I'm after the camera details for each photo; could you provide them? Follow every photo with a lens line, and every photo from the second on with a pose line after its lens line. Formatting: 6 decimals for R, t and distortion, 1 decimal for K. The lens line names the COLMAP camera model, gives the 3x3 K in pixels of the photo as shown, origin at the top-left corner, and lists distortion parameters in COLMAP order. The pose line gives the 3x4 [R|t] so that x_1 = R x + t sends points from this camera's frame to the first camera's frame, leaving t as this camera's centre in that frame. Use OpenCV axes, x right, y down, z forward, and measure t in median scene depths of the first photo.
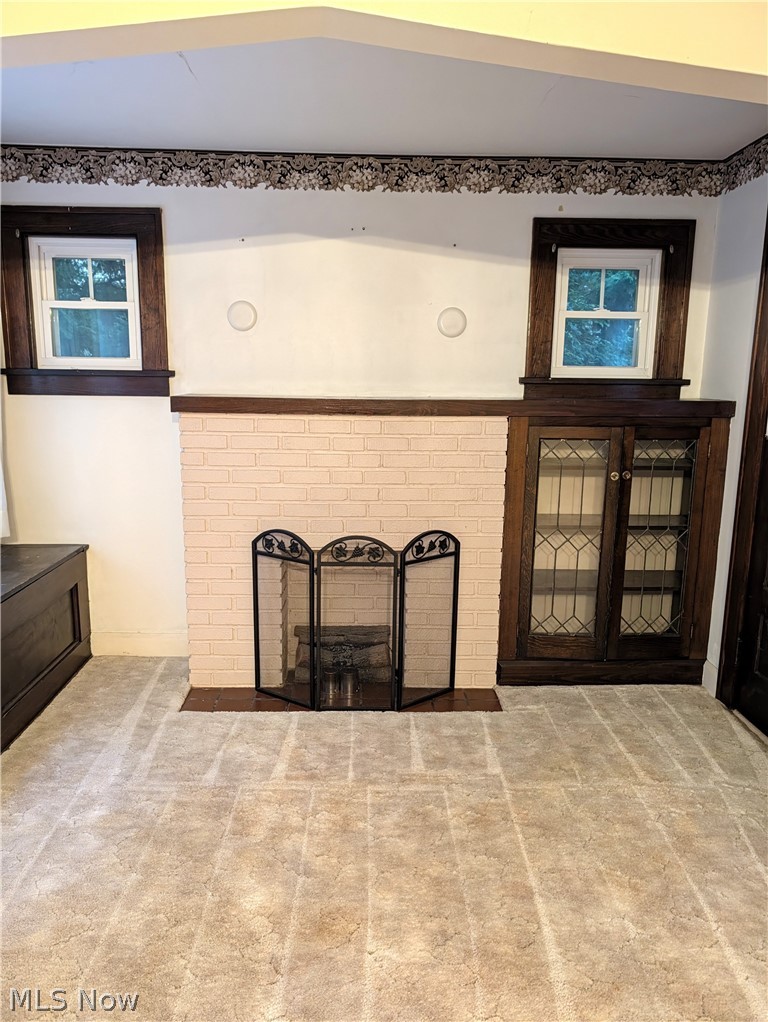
lens RADIAL K [[1020.3, 0, 384.0], [0, 1020.3, 511.0], [0, 0, 1]] dist [-0.003170, -0.015133]
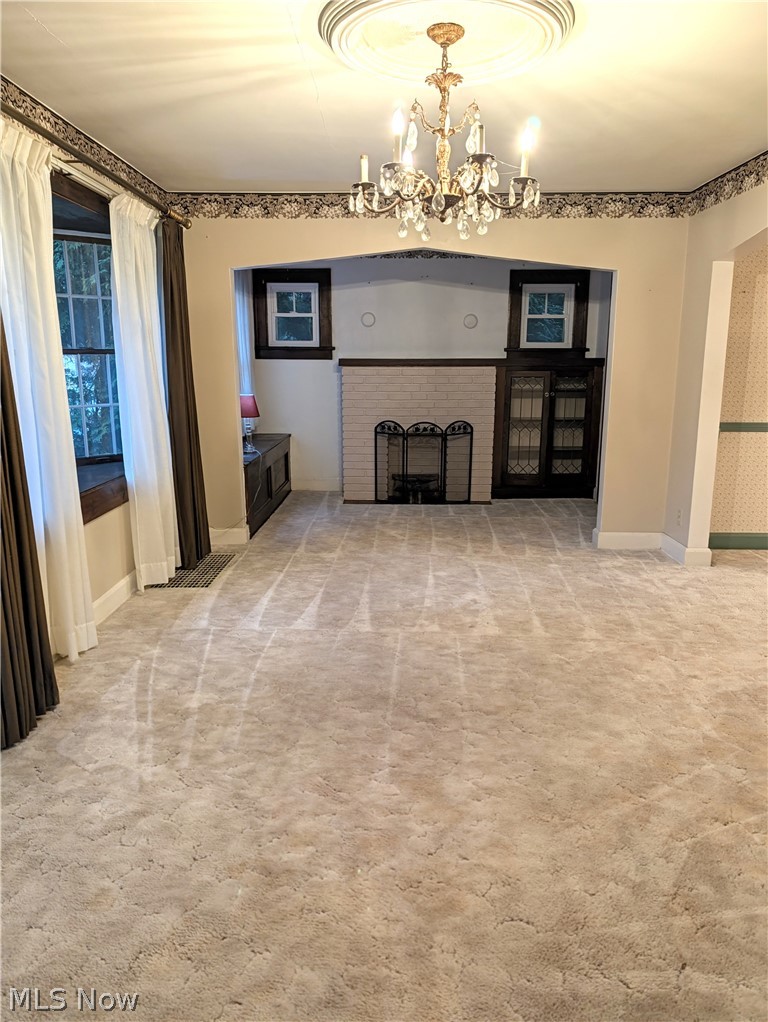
lens RADIAL K [[724.4, 0, 384.0], [0, 724.4, 511.0], [0, 0, 1]] dist [0.002292, 0.004994]
pose [[0.997674, 0.005164, -0.067977, -0.005998], [-0.000121, 0.997259, 0.073984, 0.086645], [0.068173, -0.073804, 0.994940, -0.484124]]
